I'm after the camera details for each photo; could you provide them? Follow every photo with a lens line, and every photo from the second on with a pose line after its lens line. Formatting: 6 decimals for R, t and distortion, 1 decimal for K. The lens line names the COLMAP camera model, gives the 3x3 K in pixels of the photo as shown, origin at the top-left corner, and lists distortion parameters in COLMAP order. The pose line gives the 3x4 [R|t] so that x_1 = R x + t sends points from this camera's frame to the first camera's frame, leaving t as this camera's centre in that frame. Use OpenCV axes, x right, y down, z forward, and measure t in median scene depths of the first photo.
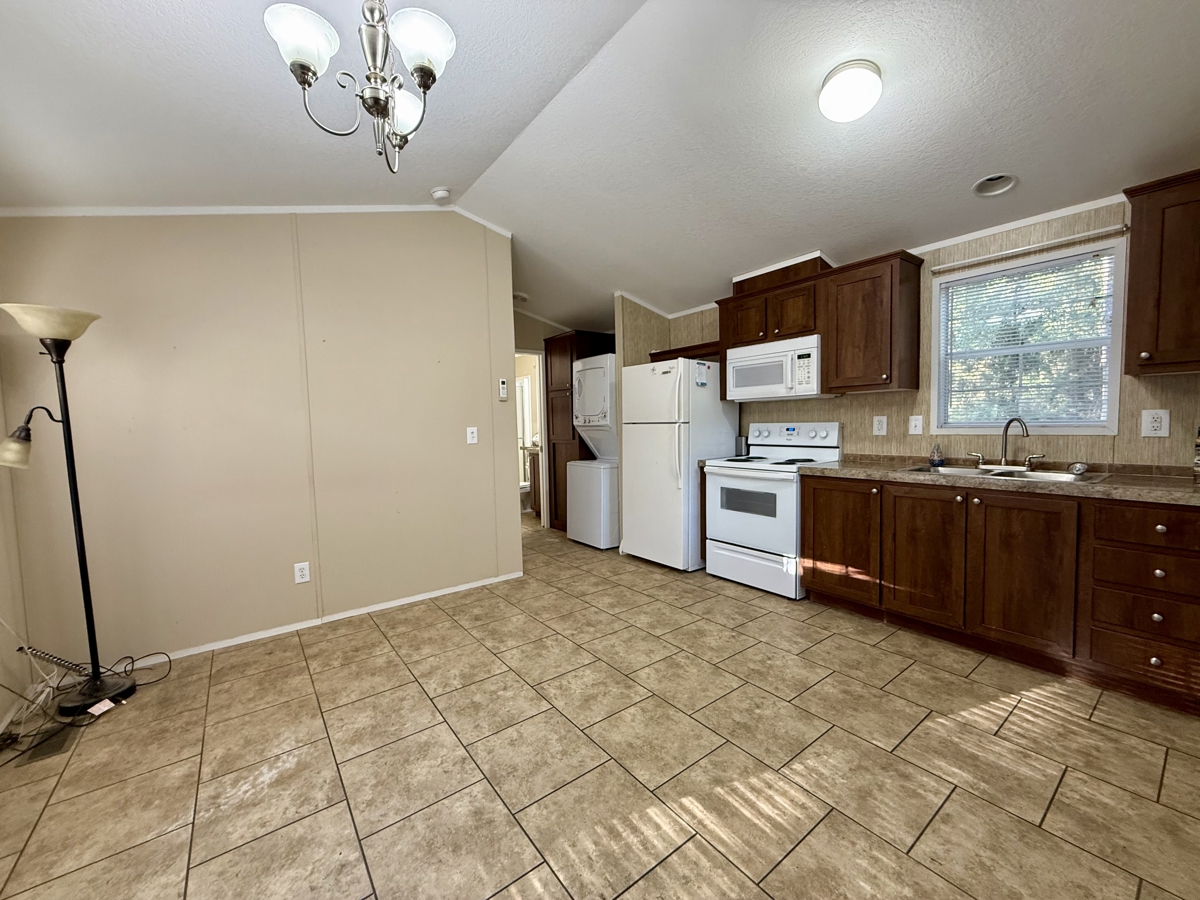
lens RADIAL K [[477.5, 0, 595.6], [0, 477.5, 451.6], [0, 0, 1]] dist [-0.000743, -0.000095]
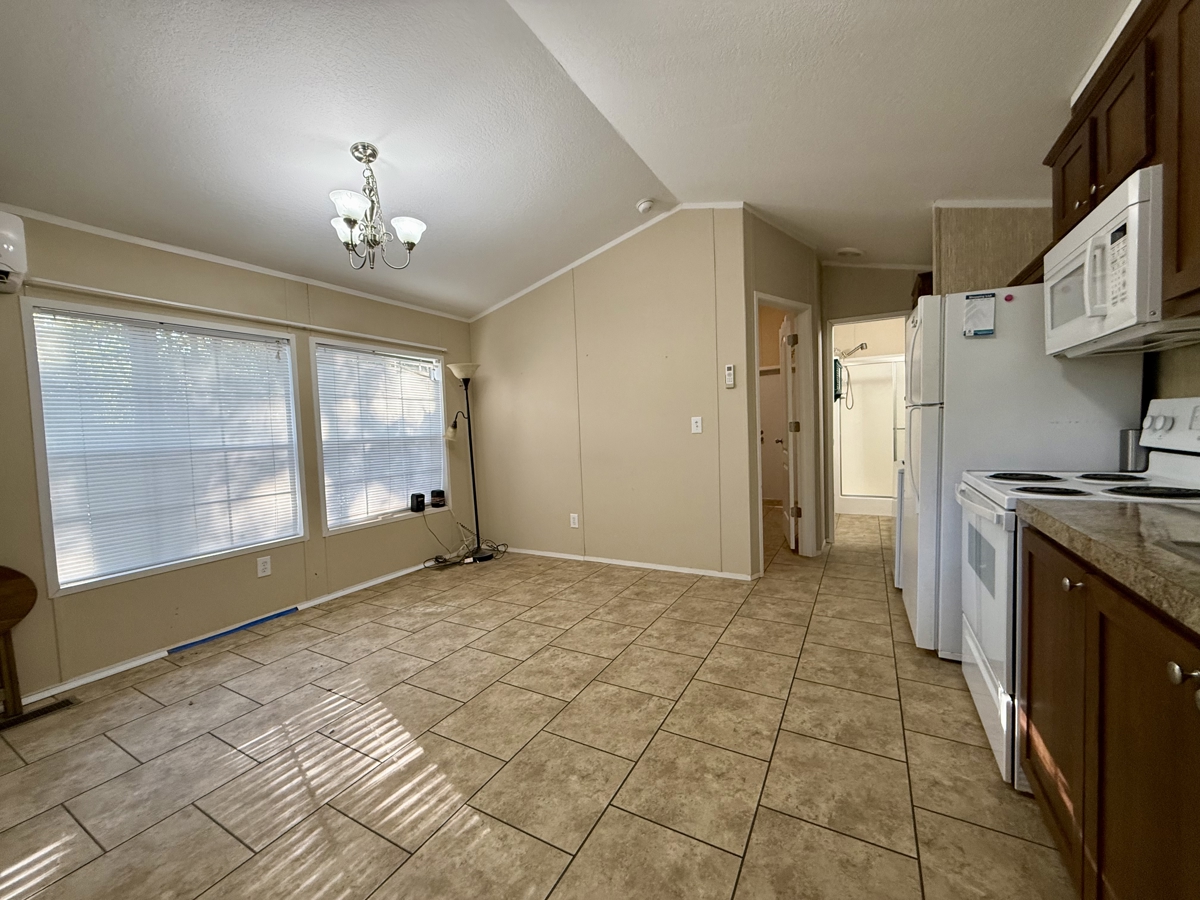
lens RADIAL K [[477.5, 0, 597.5], [0, 477.5, 452.2], [0, 0, 1]] dist [-0.000743, -0.000095]
pose [[0.404468, 0.056297, -0.912818, 0.771896], [-0.029665, 0.998386, 0.048430, -0.025214], [0.914071, 0.007490, 0.405486, 0.524334]]
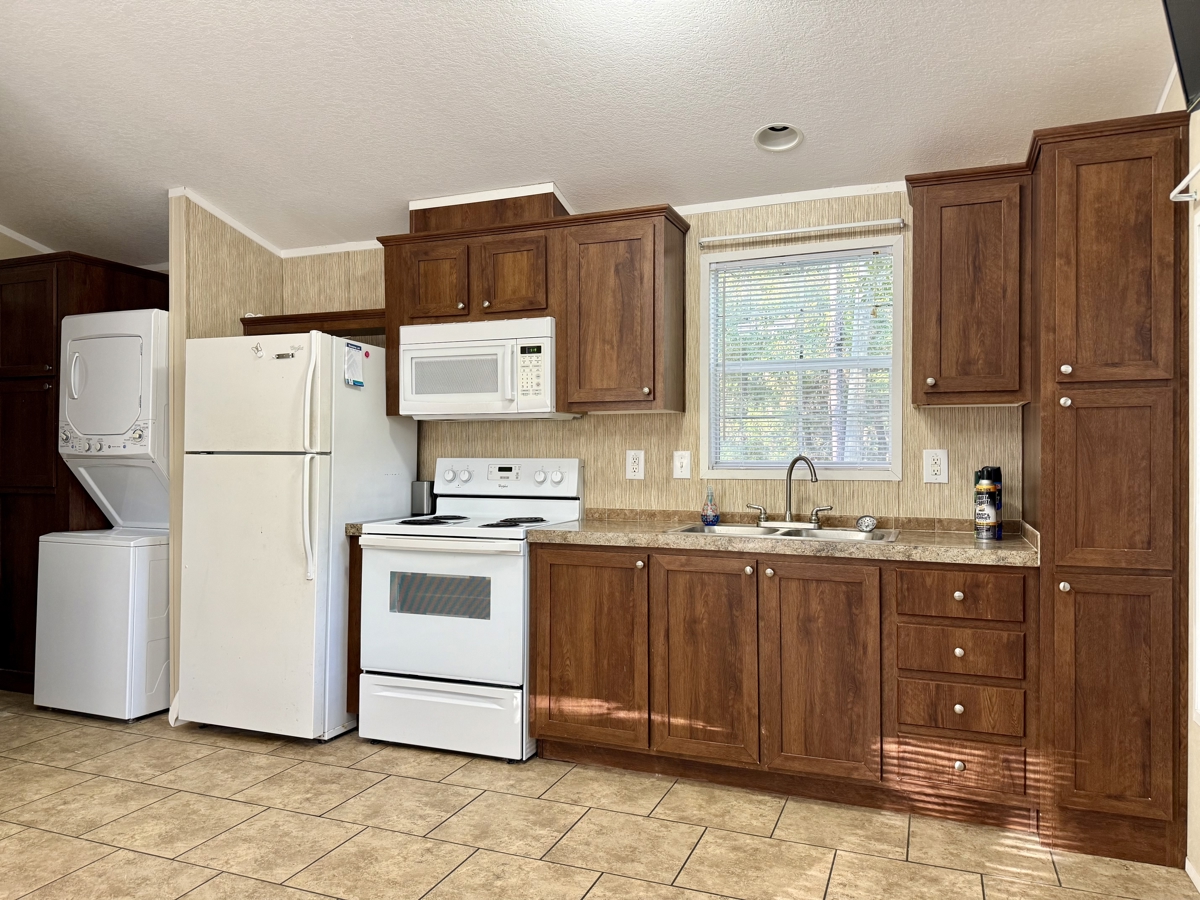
lens RADIAL K [[847.4, 0, 594.8], [0, 847.4, 449.7], [0, 0, 1]] dist [0.056194, -0.066759]
pose [[0.853369, 0.028644, 0.520521, -0.065680], [0.010539, 0.997337, -0.072160, 0.009572], [-0.521202, 0.067064, 0.850795, 0.052673]]
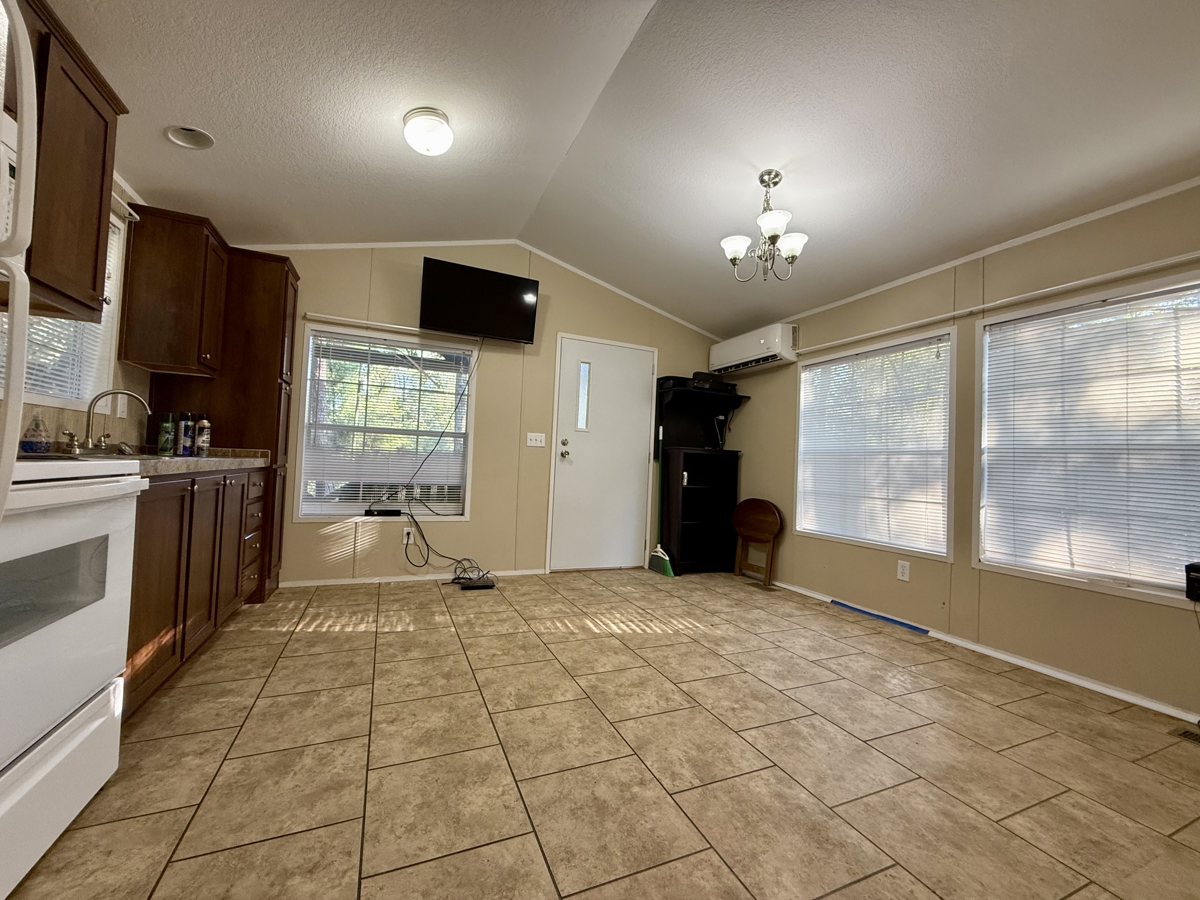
lens RADIAL K [[477.5, 0, 596.6], [0, 477.5, 453.6], [0, 0, 1]] dist [-0.000743, -0.000095]
pose [[-0.972965, -0.010389, 0.230717, -0.117563], [-0.002825, 0.999448, 0.033090, 0.009816], [-0.230934, 0.031544, -0.972458, 1.528920]]
